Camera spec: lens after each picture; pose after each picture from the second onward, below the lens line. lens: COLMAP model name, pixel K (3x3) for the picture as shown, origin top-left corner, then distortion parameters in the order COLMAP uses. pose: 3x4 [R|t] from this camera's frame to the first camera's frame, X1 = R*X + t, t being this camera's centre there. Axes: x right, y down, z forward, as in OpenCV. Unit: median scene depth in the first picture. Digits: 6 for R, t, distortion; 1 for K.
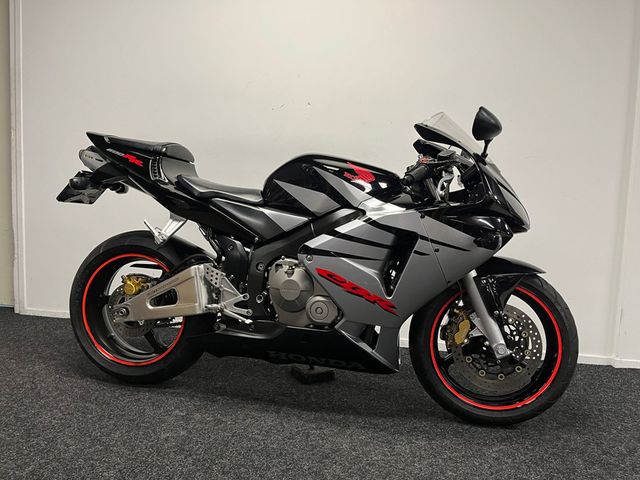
lens RADIAL K [[480.3, 0, 320.0], [0, 480.3, 240.0], [0, 0, 1]] dist [0.073071, -0.097057]
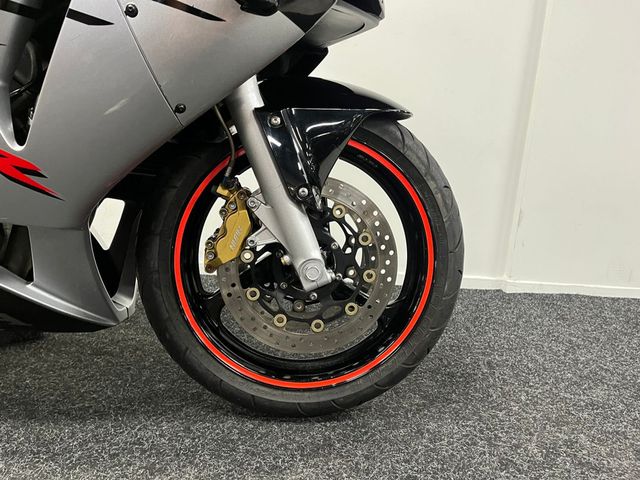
lens RADIAL K [[480.3, 0, 320.0], [0, 480.3, 240.0], [0, 0, 1]] dist [0.073071, -0.097057]
pose [[0.978758, -0.016422, 0.204361, 0.274991], [-0.012848, 0.989914, 0.141084, 0.125780], [-0.204616, -0.140713, 0.968675, 0.533870]]
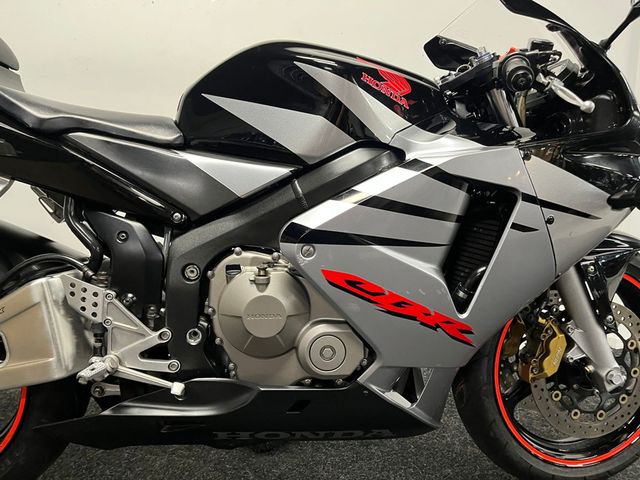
lens RADIAL K [[480.3, 0, 320.0], [0, 480.3, 240.0], [0, 0, 1]] dist [0.073071, -0.097057]
pose [[0.958652, -0.063954, 0.277301, -0.136245], [0.045583, 0.996348, 0.072205, -0.006830], [-0.280906, -0.056579, 0.958066, 0.506032]]
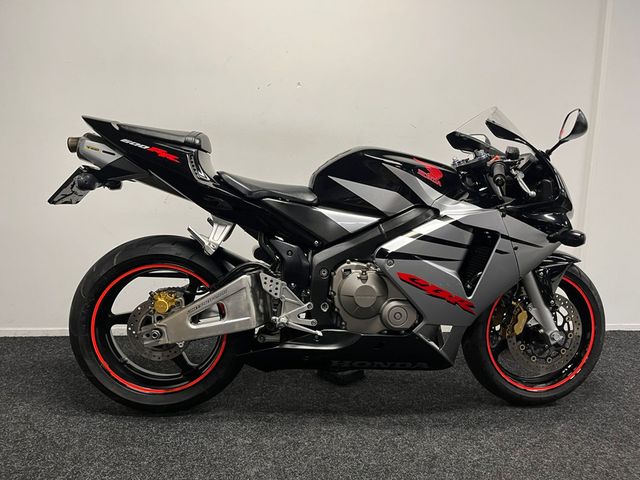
lens RADIAL K [[480.3, 0, 320.0], [0, 480.3, 240.0], [0, 0, 1]] dist [0.073071, -0.097057]
pose [[0.959159, -0.050256, 0.278368, -0.394377], [0.031902, 0.997031, 0.070079, -0.073037], [-0.281064, -0.058337, 0.957914, 0.128390]]
